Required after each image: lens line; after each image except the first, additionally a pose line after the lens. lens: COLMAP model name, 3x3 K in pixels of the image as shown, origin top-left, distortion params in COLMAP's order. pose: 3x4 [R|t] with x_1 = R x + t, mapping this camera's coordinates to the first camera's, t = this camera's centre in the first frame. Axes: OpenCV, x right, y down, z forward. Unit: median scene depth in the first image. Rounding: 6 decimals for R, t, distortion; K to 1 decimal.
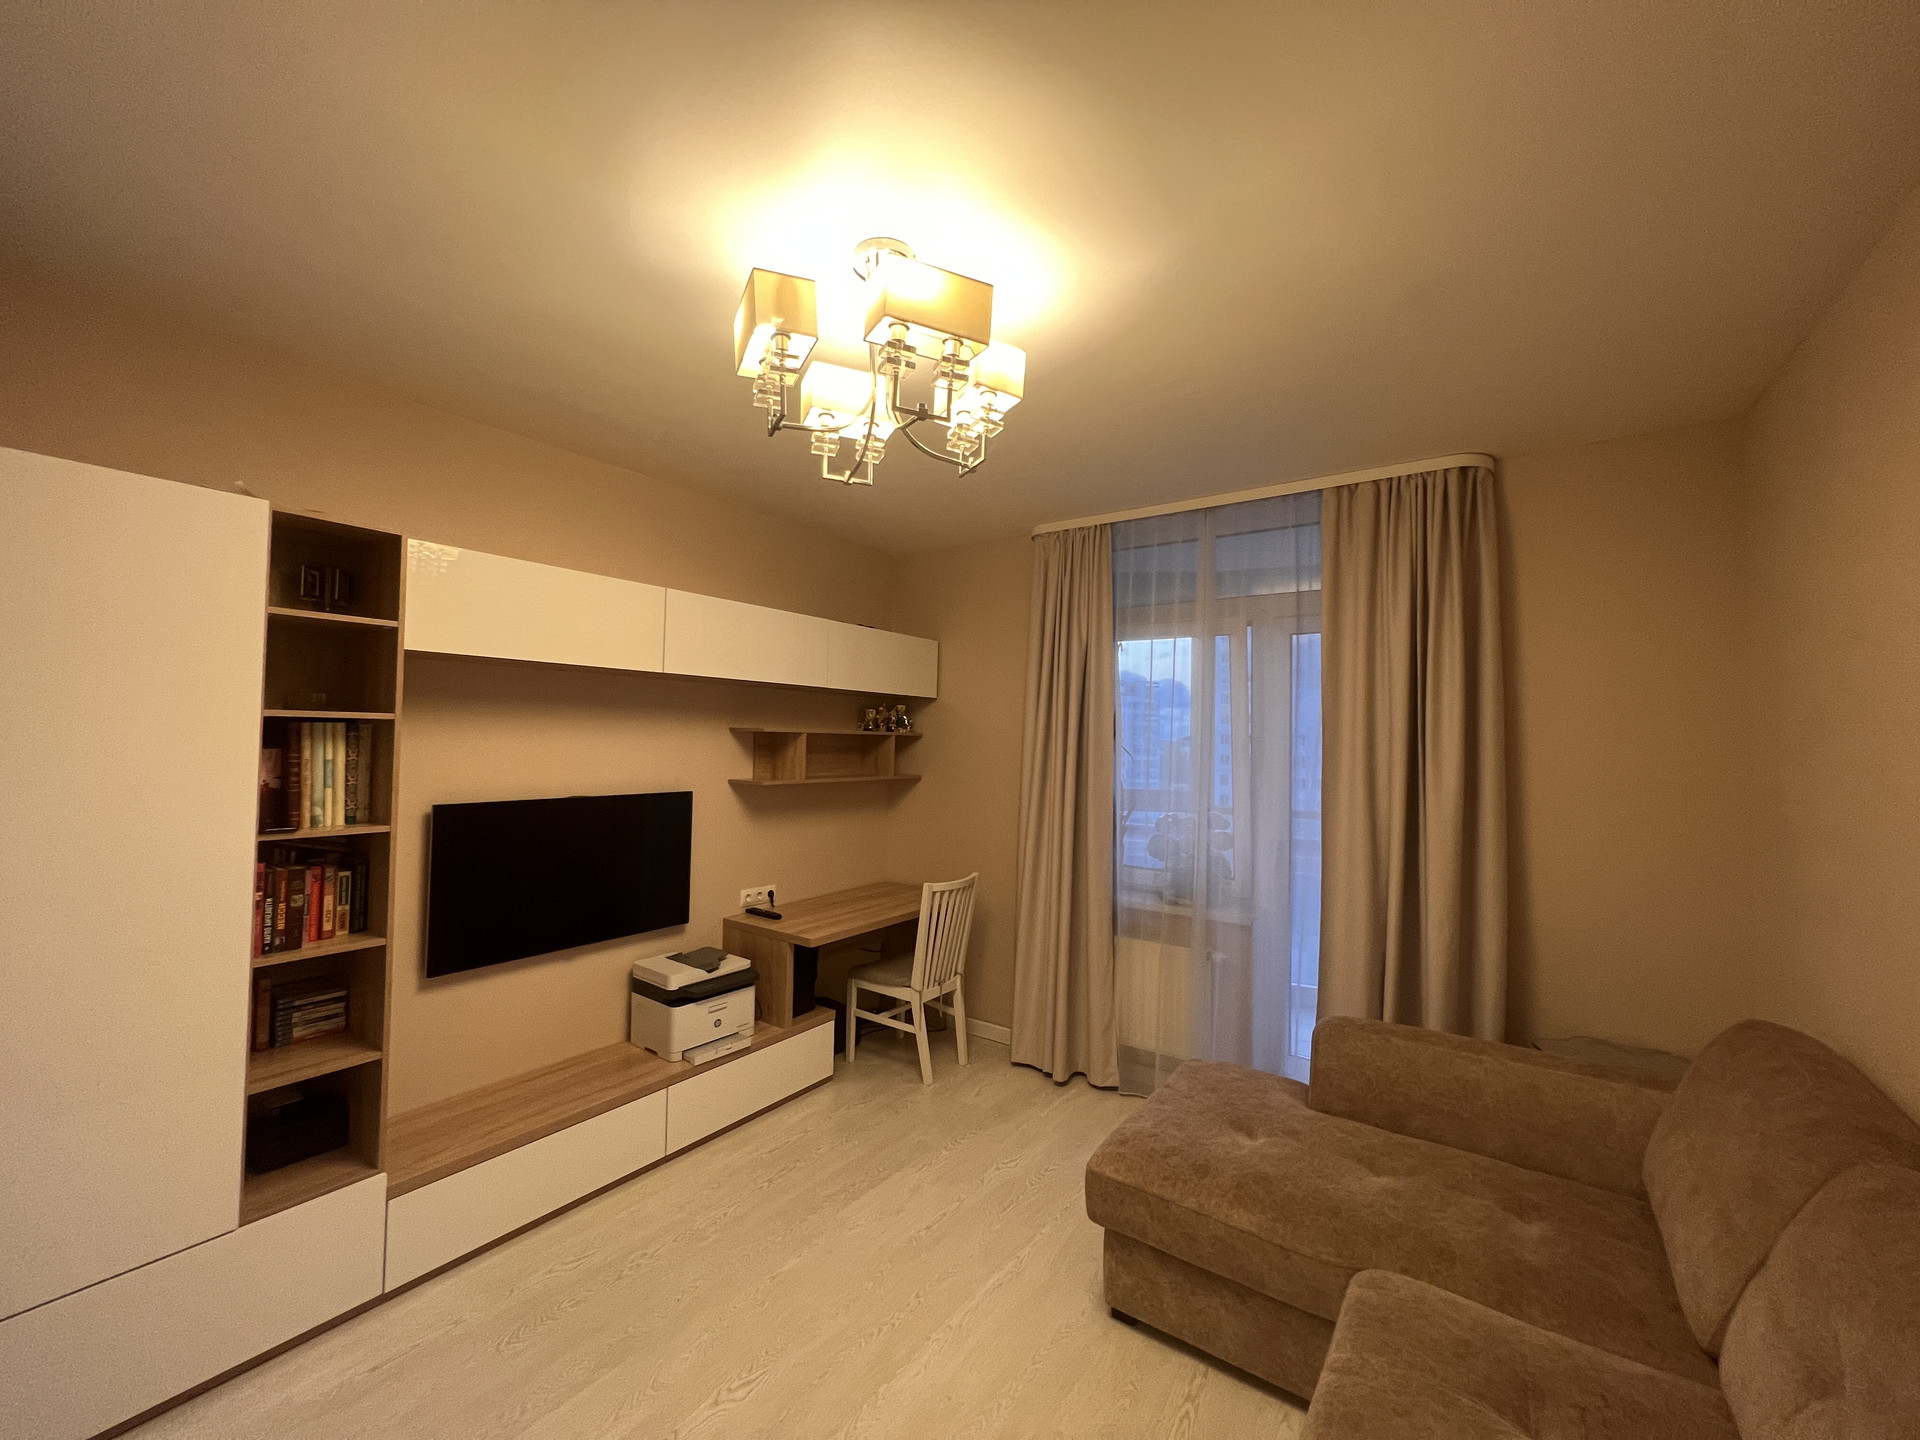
lens RADIAL K [[767.1, 0, 962.9], [0, 767.1, 726.8], [0, 0, 1]] dist [-0.002283, -0.000211]
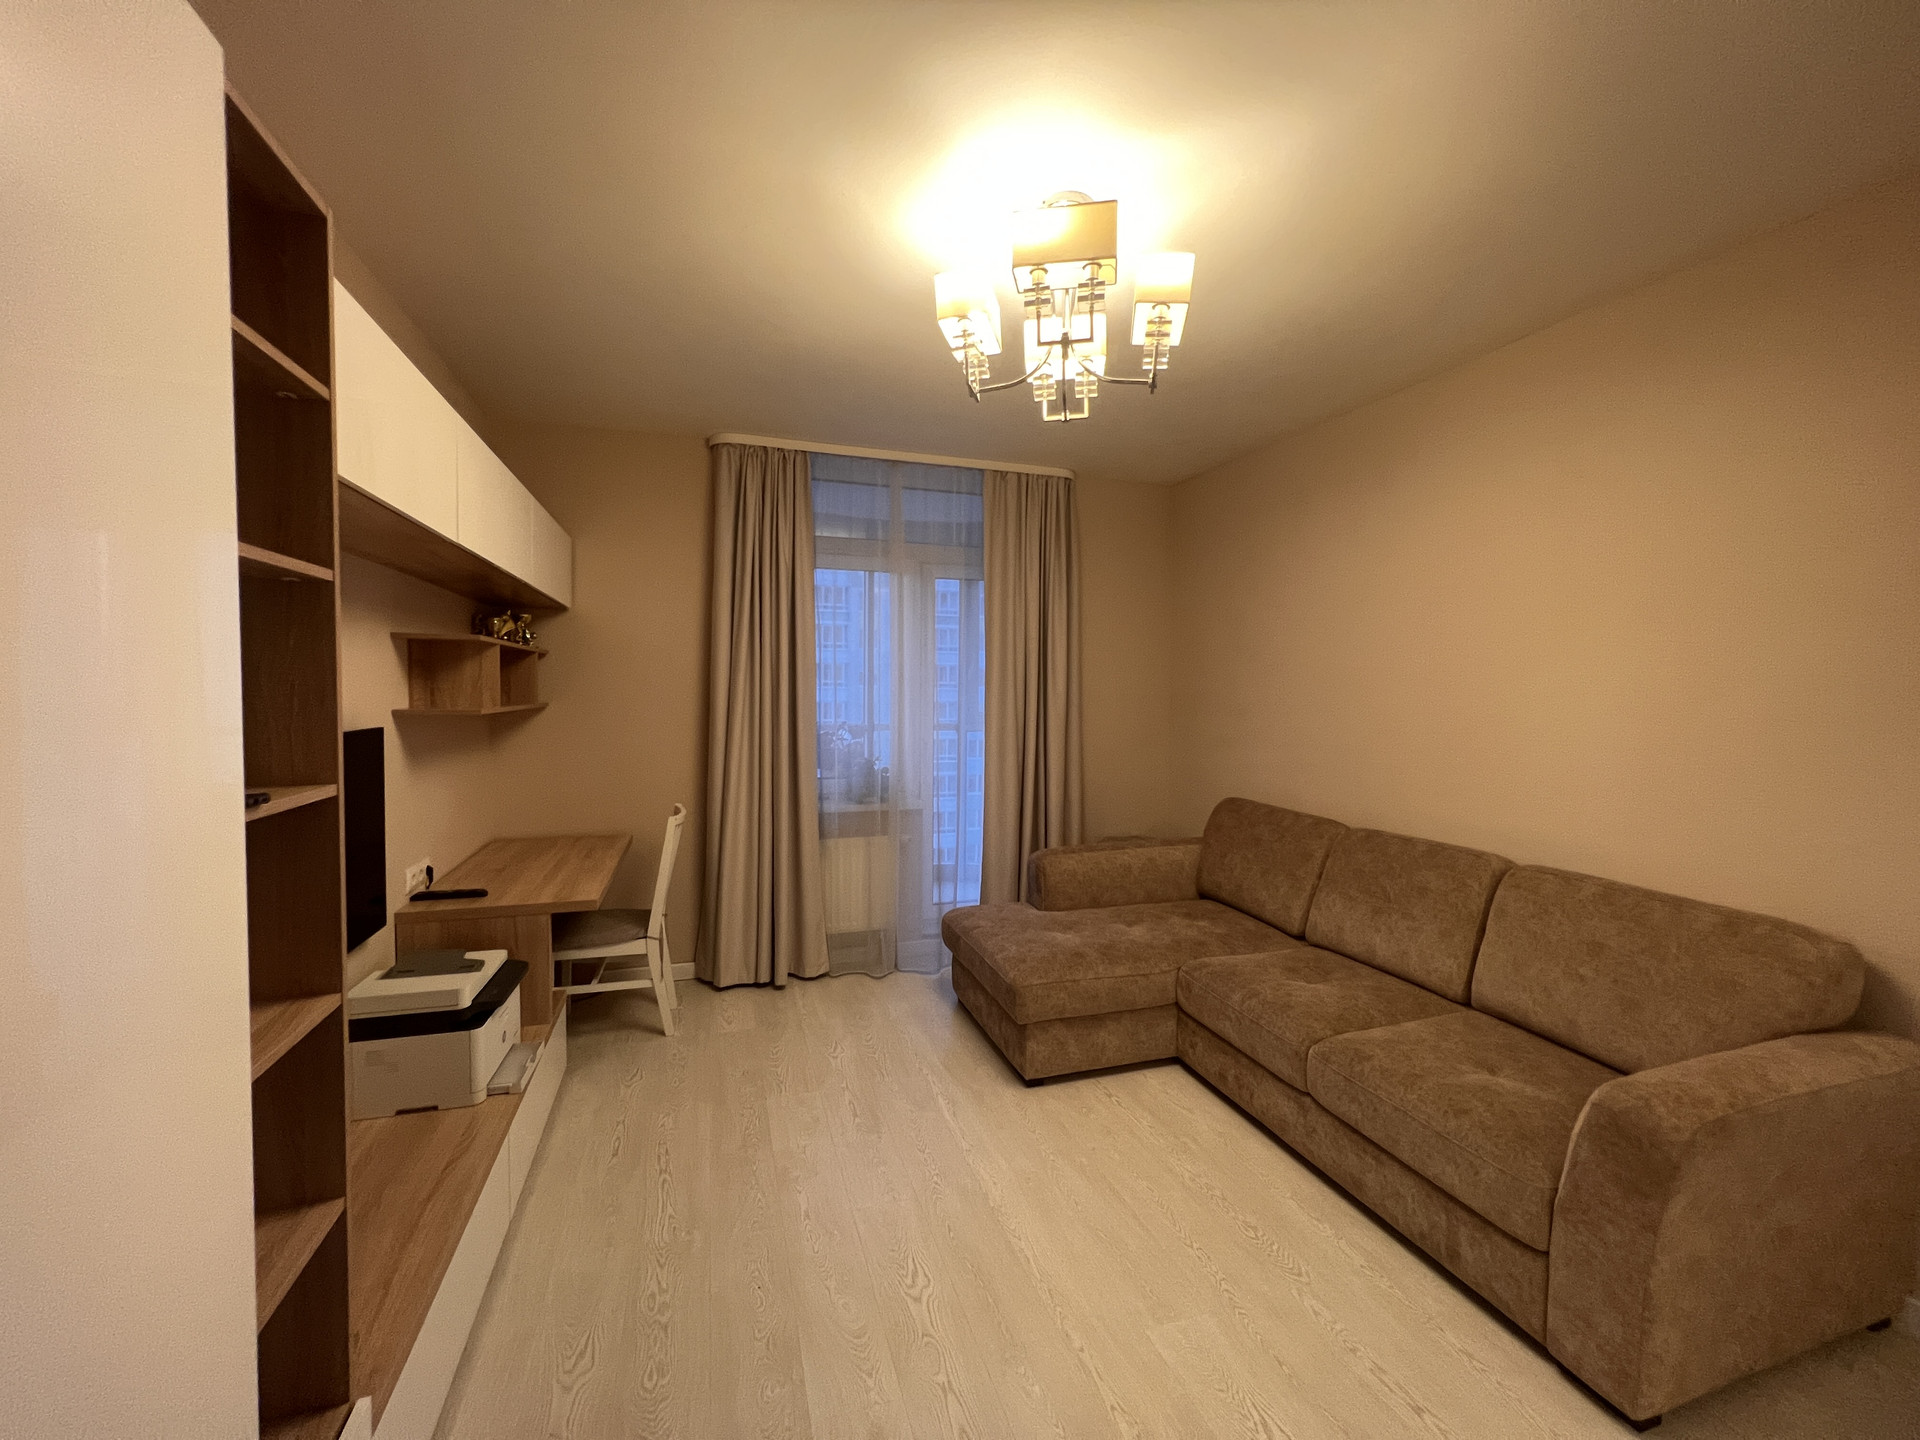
lens RADIAL K [[767.1, 0, 961.2], [0, 767.1, 717.5], [0, 0, 1]] dist [-0.002283, -0.000211]
pose [[0.594041, -0.044578, 0.803199, -0.587816], [-0.015214, 0.997662, 0.066623, 0.025571], [-0.804291, -0.051797, 0.591974, 0.215905]]
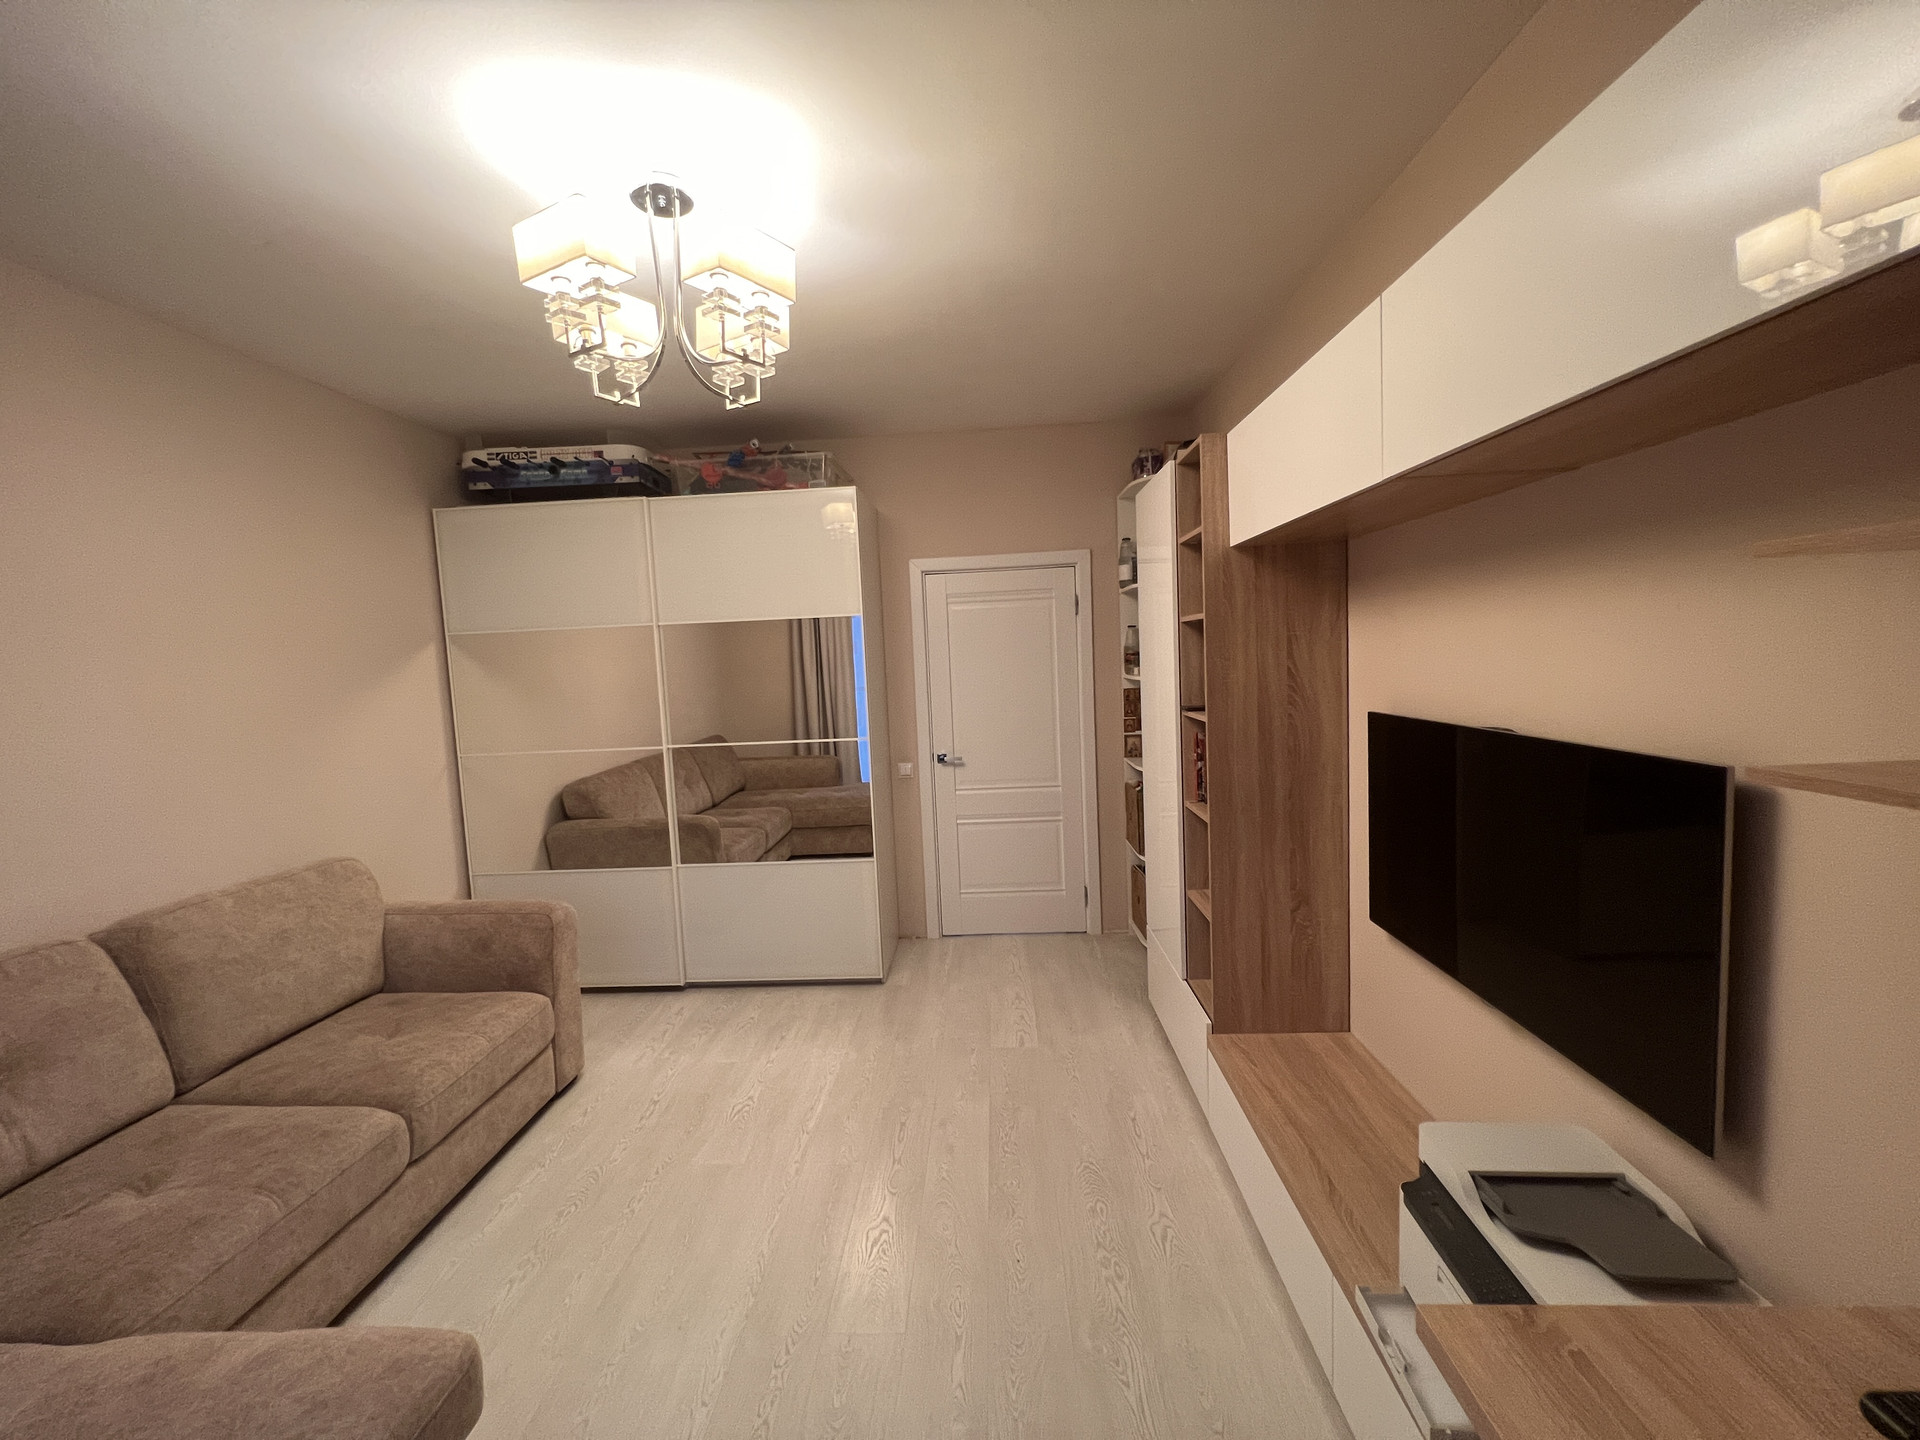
lens RADIAL K [[767.1, 0, 953.2], [0, 767.1, 717.6], [0, 0, 1]] dist [-0.002283, -0.000211]
pose [[-0.843838, 0.059926, -0.533241, 0.089584], [0.038638, 0.997951, 0.051006, 0.037802], [0.535205, 0.022437, -0.844424, 1.109362]]
